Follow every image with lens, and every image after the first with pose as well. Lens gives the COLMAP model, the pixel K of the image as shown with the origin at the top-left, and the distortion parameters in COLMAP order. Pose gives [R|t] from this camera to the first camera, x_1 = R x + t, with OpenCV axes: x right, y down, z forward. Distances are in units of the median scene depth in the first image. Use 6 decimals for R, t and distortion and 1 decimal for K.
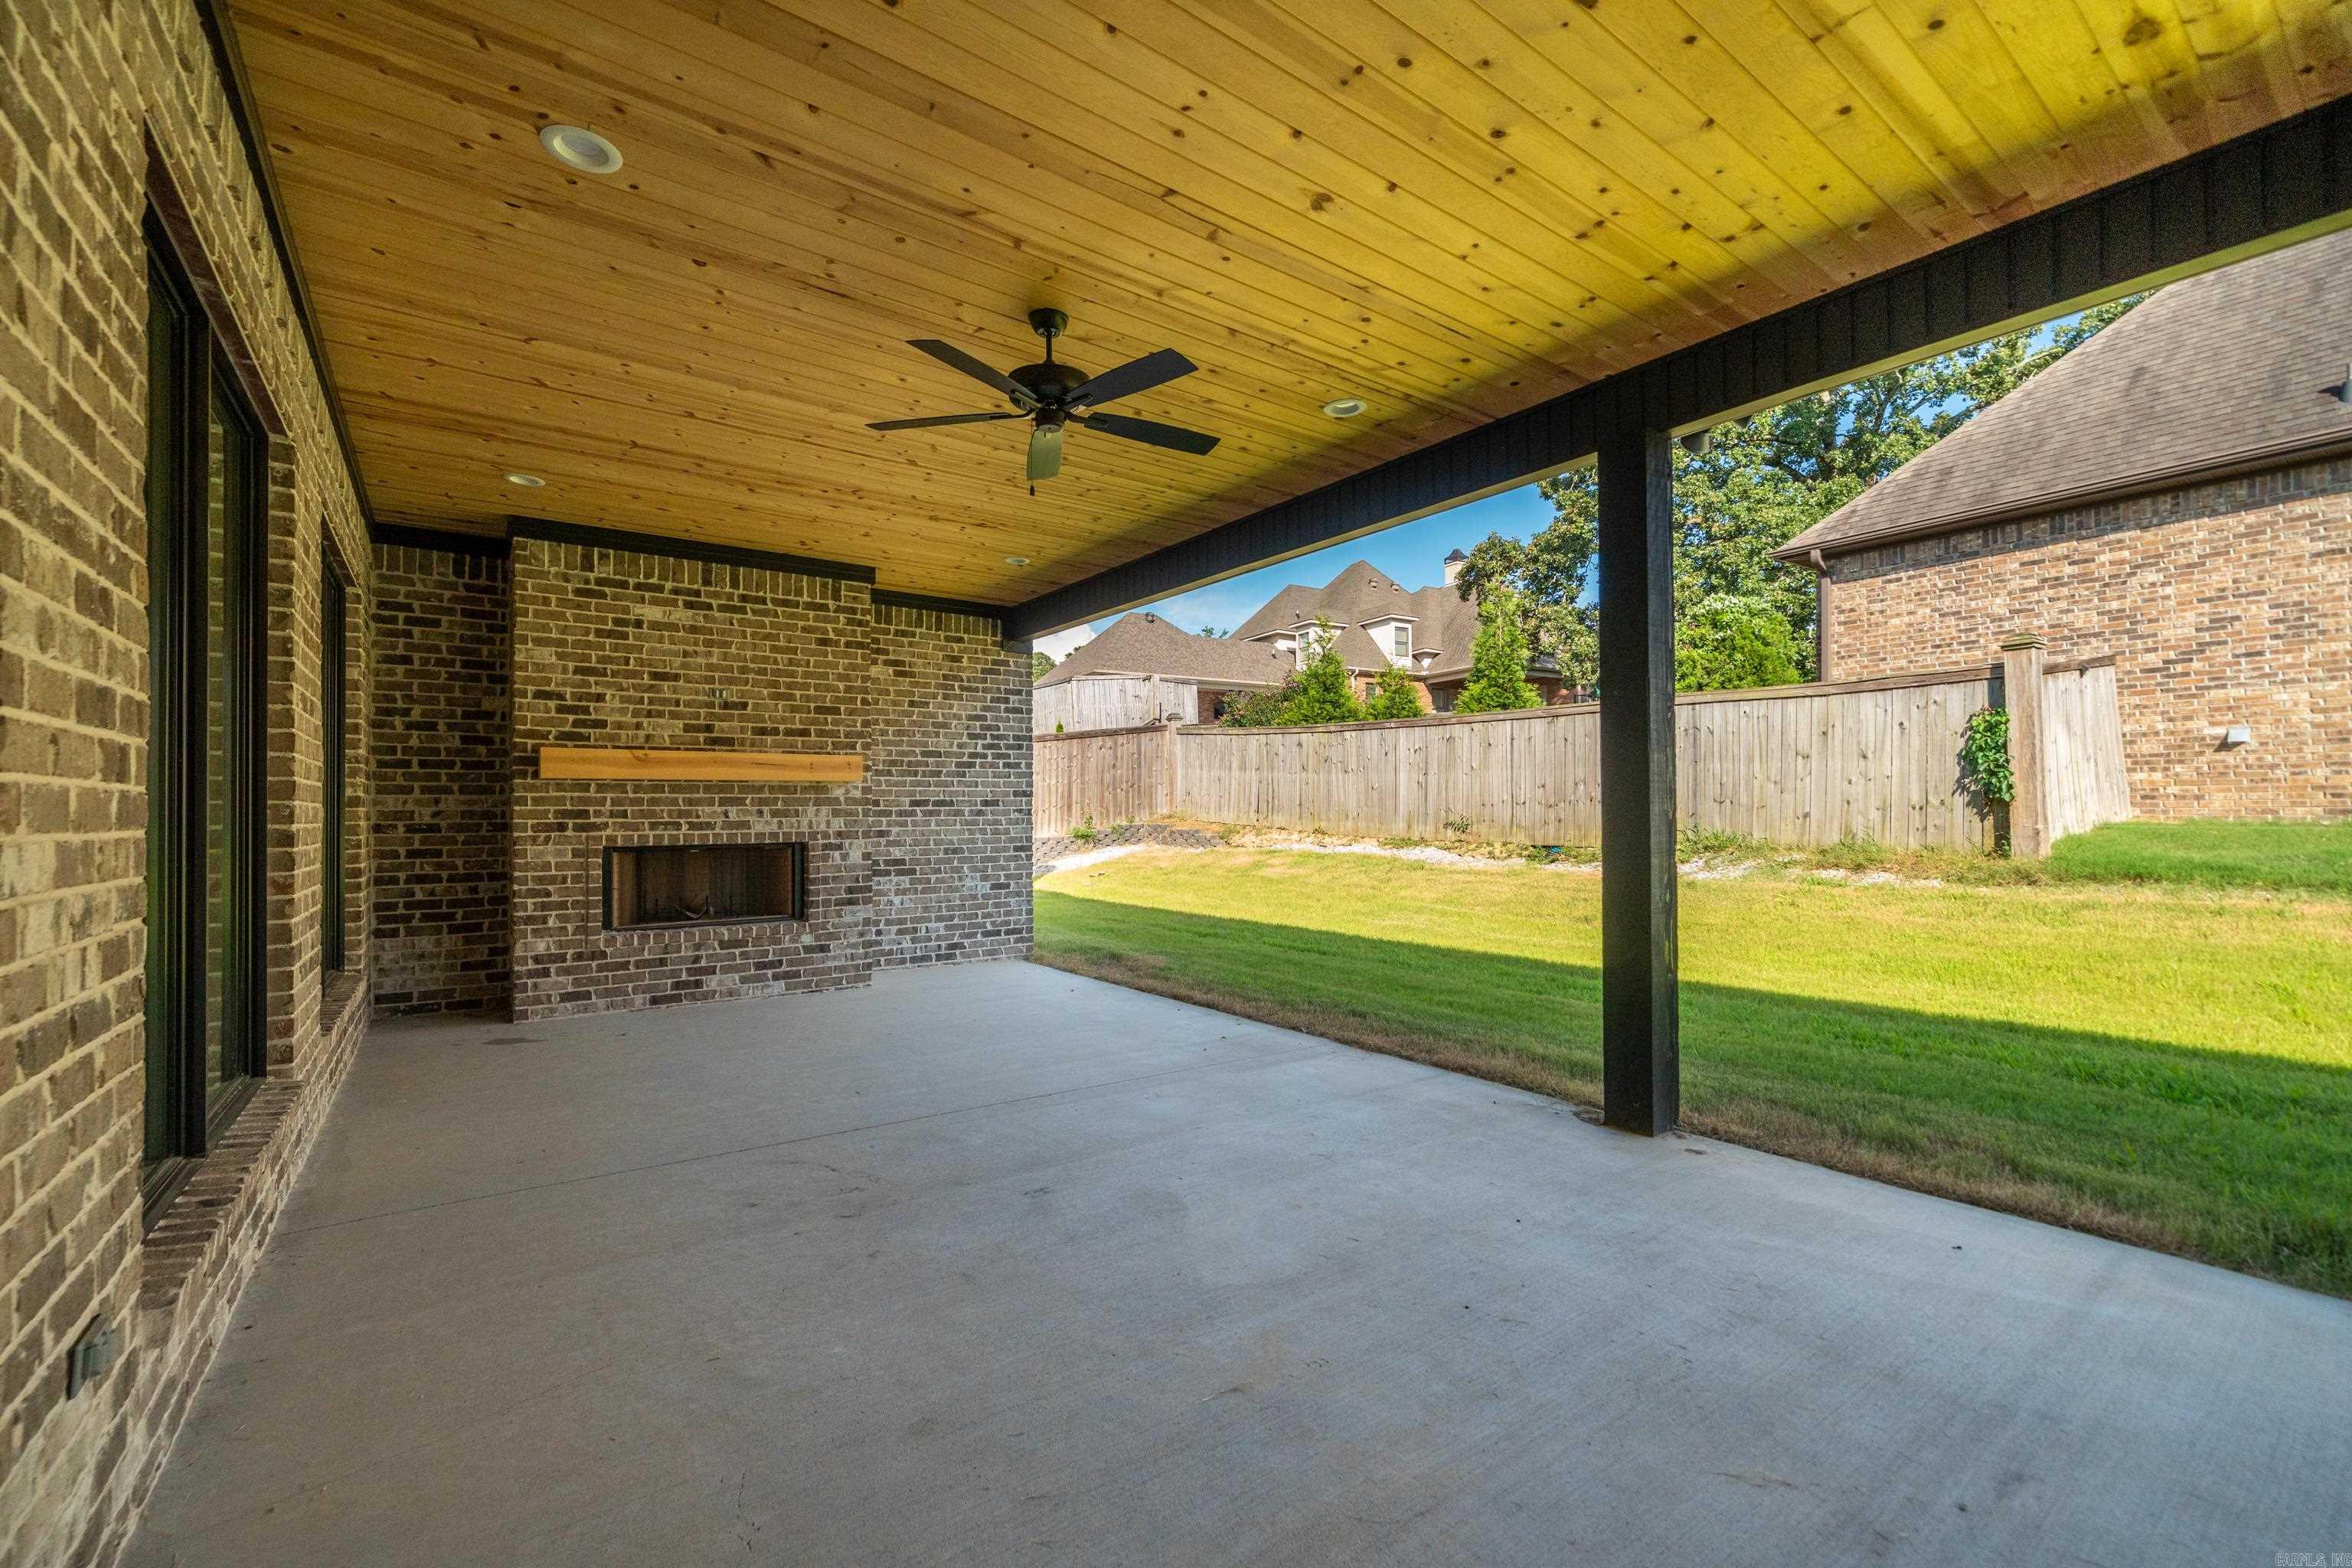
lens RADIAL K [[1008.4, 0, 1288.5], [0, 1008.4, 807.4], [0, 0, 1]] dist [-0.000875, -0.000216]
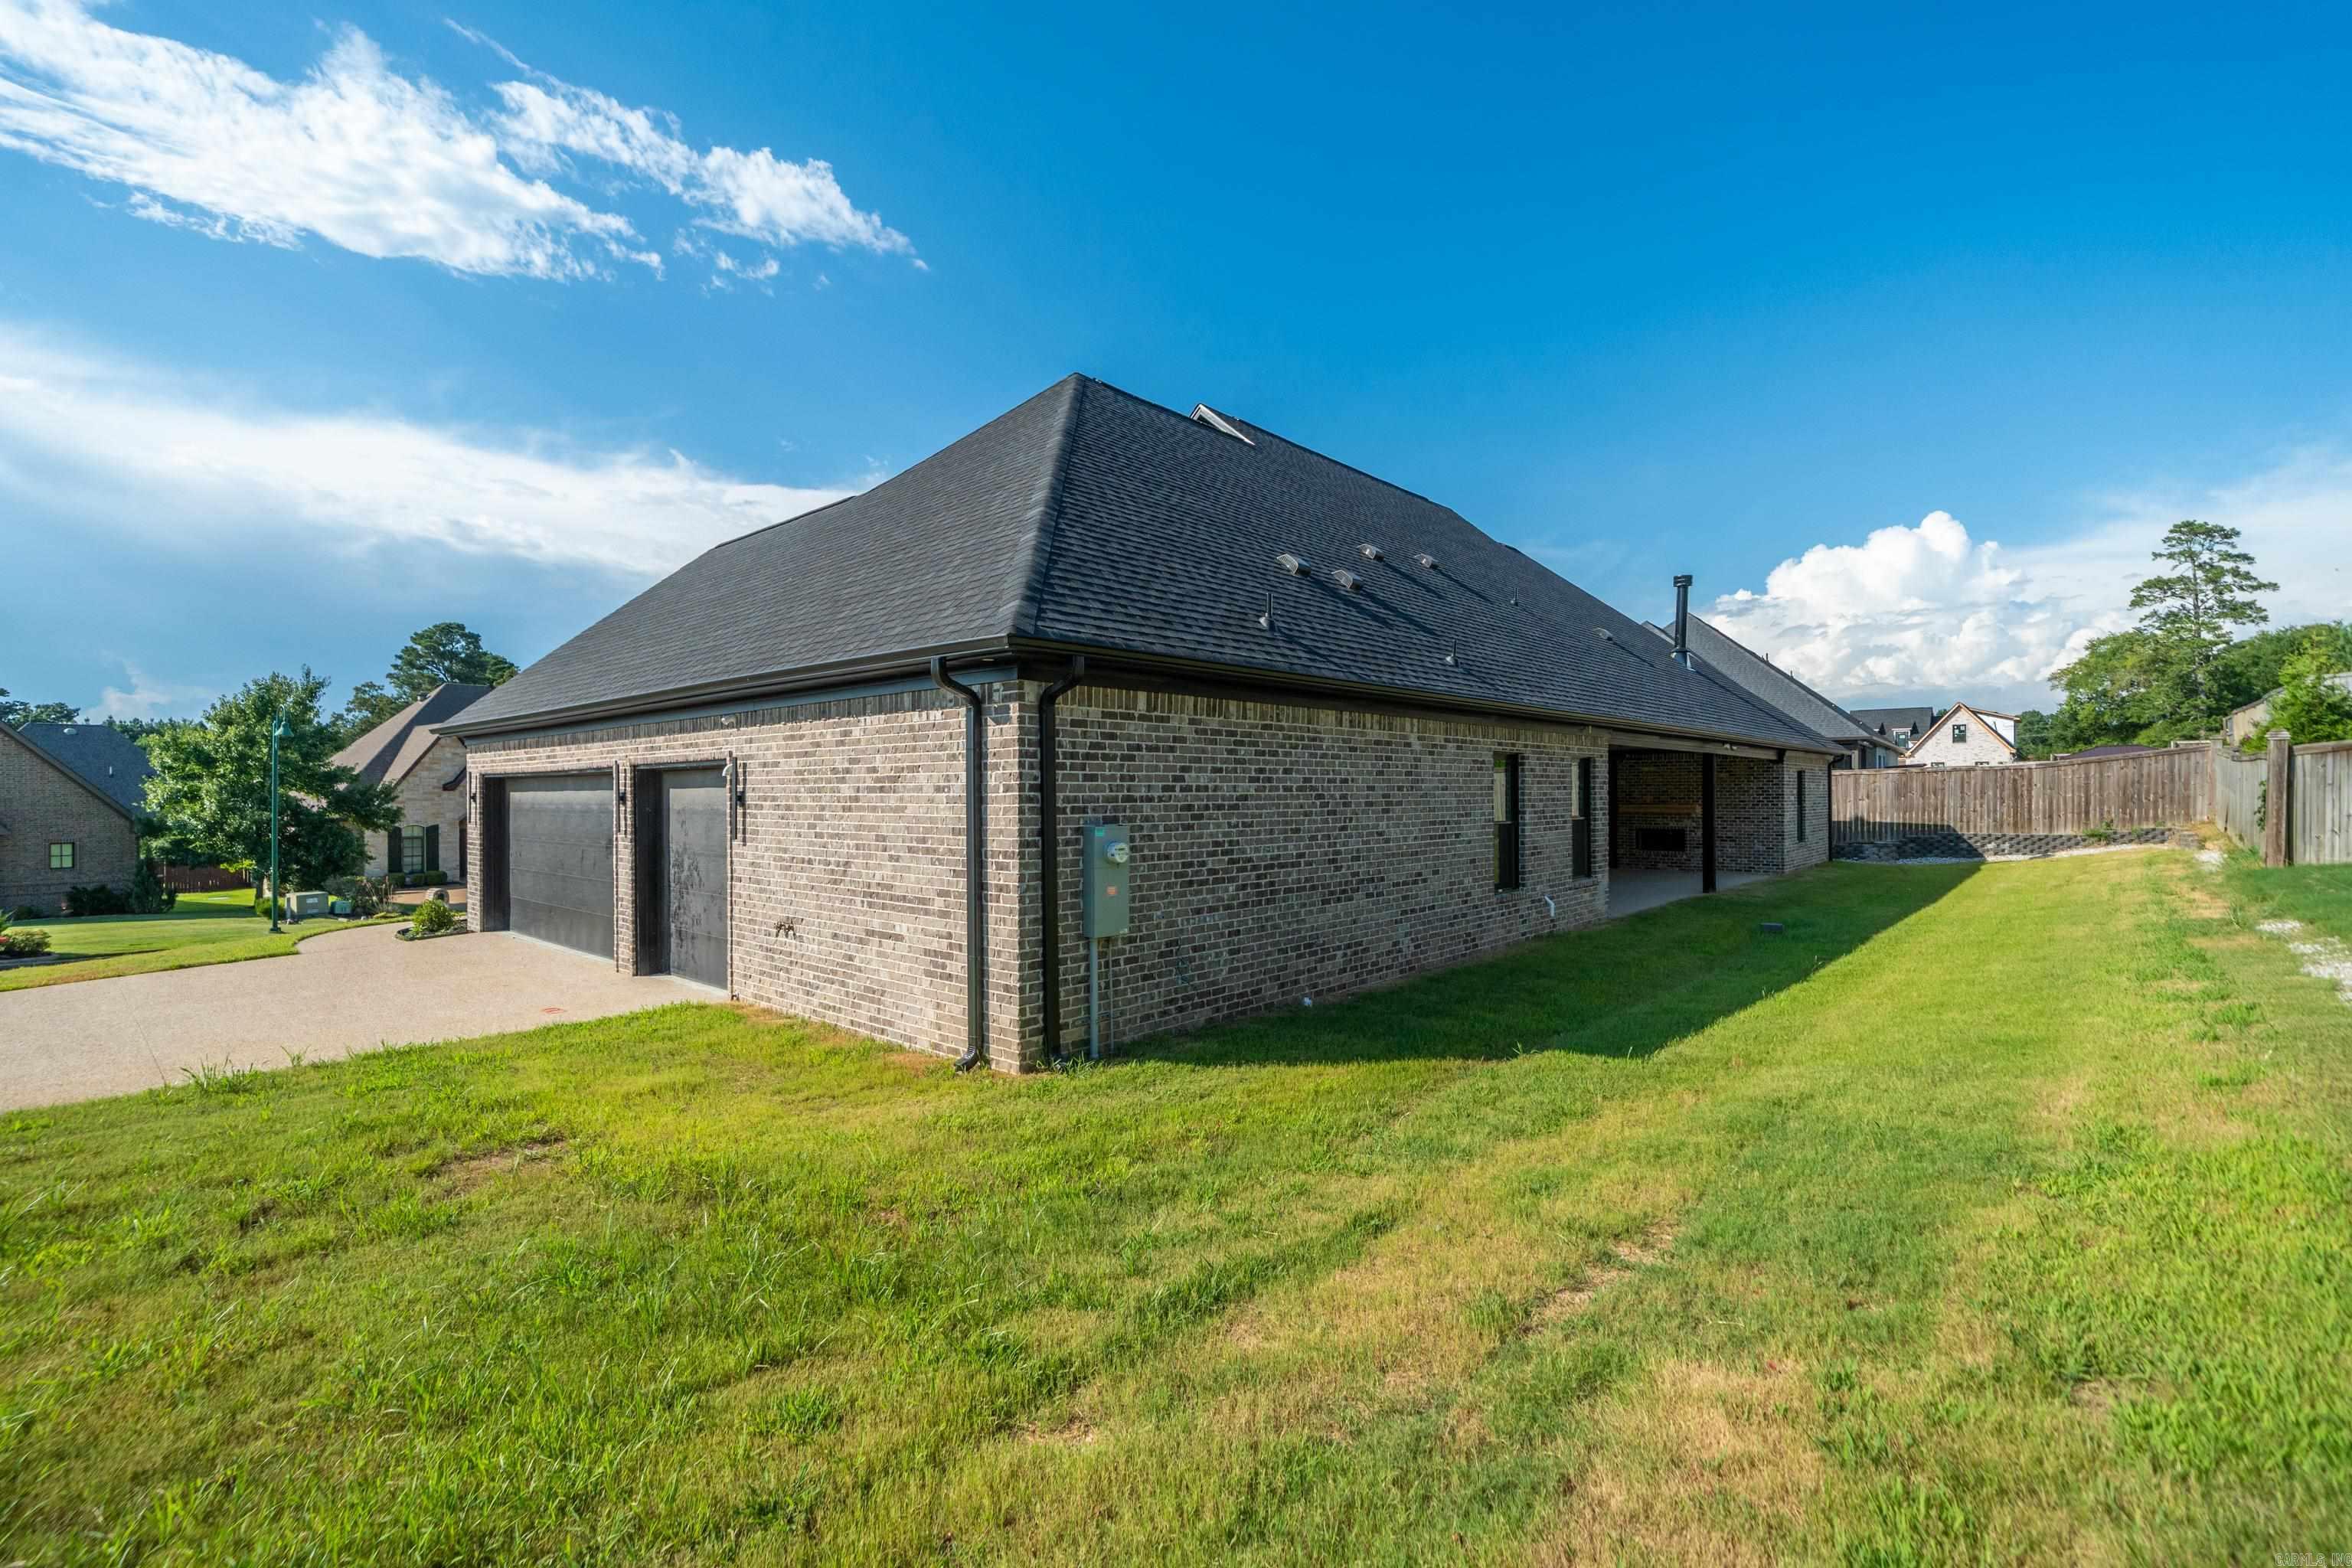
lens RADIAL K [[1030.2, 0, 1176.0], [0, 1030.2, 784.0], [0, 0, 1]] dist [0.000009, 0.000003]
pose [[0.143937, -0.002631, -0.989583, 2.529777], [0.006035, 0.999980, -0.001781, -0.116304], [0.989568, -0.005716, 0.143950, -1.083255]]
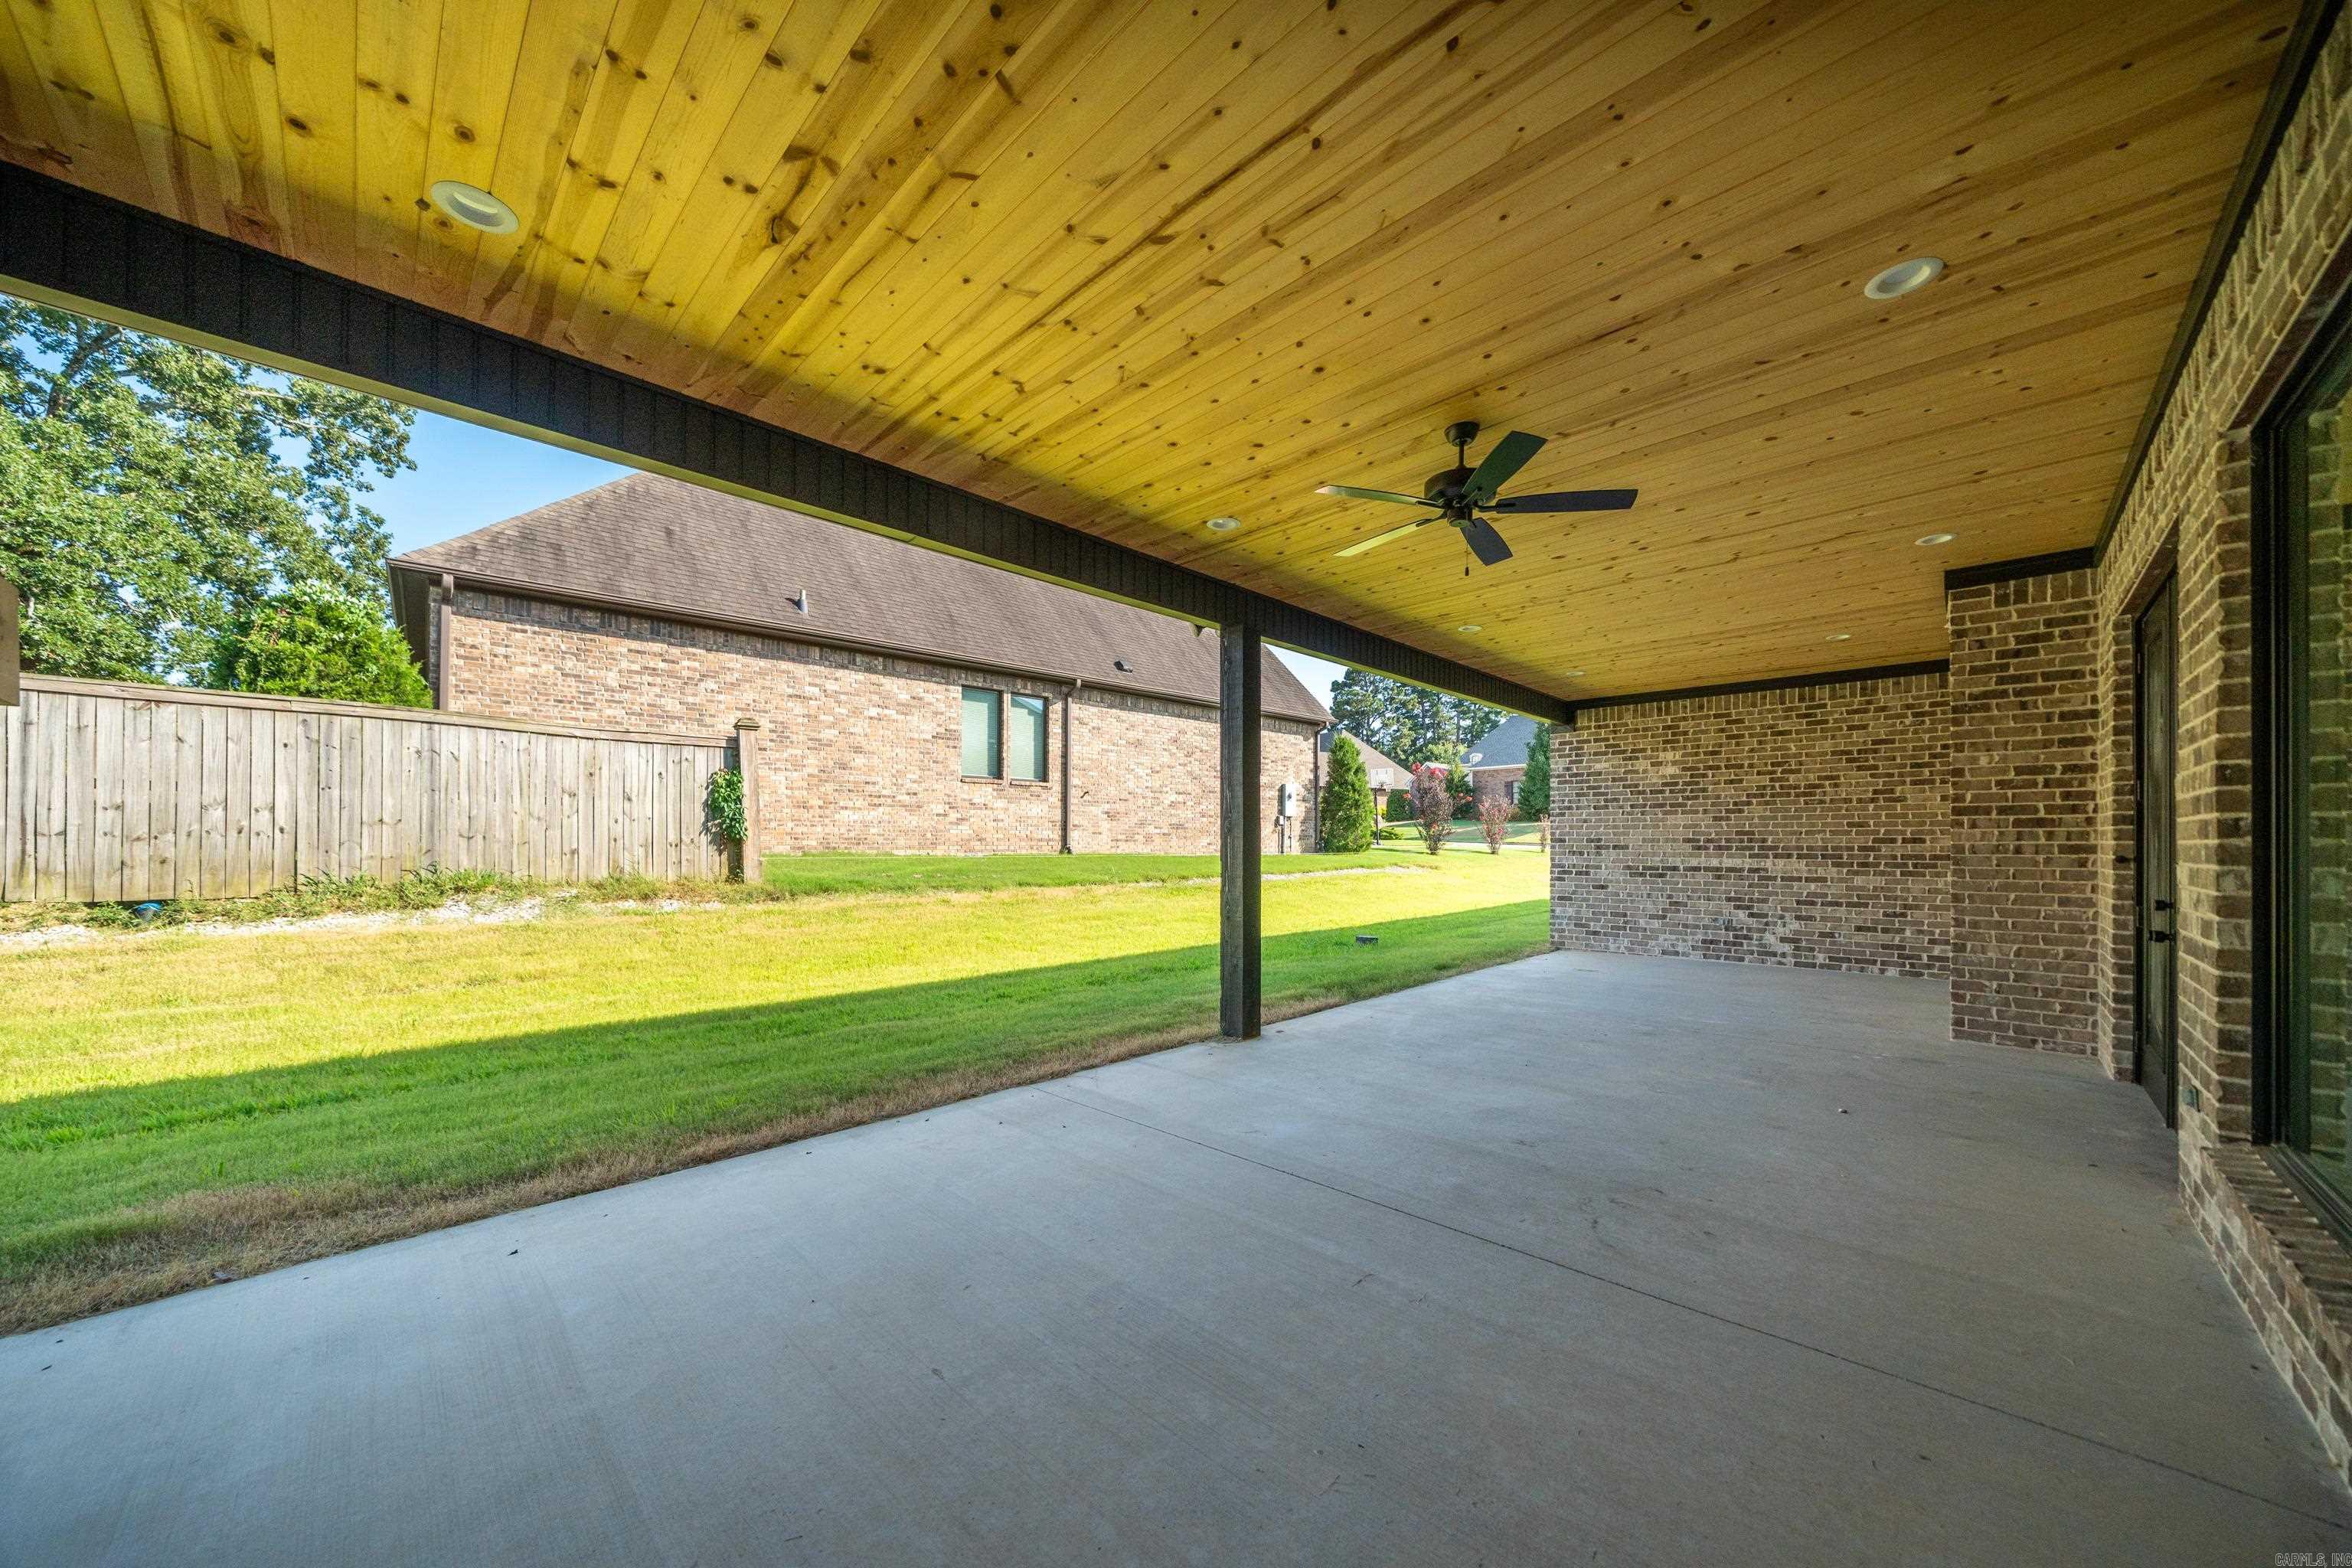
lens RADIAL K [[816.1, 0, 1169.7], [0, 816.1, 846.3], [0, 0, 1]] dist [-0.005862, -0.000068]
pose [[-0.099281, 0.002421, 0.995057, -0.639007], [-0.005799, 0.999979, -0.003012, 0.002297], [-0.995043, -0.006069, -0.099265, 0.799398]]
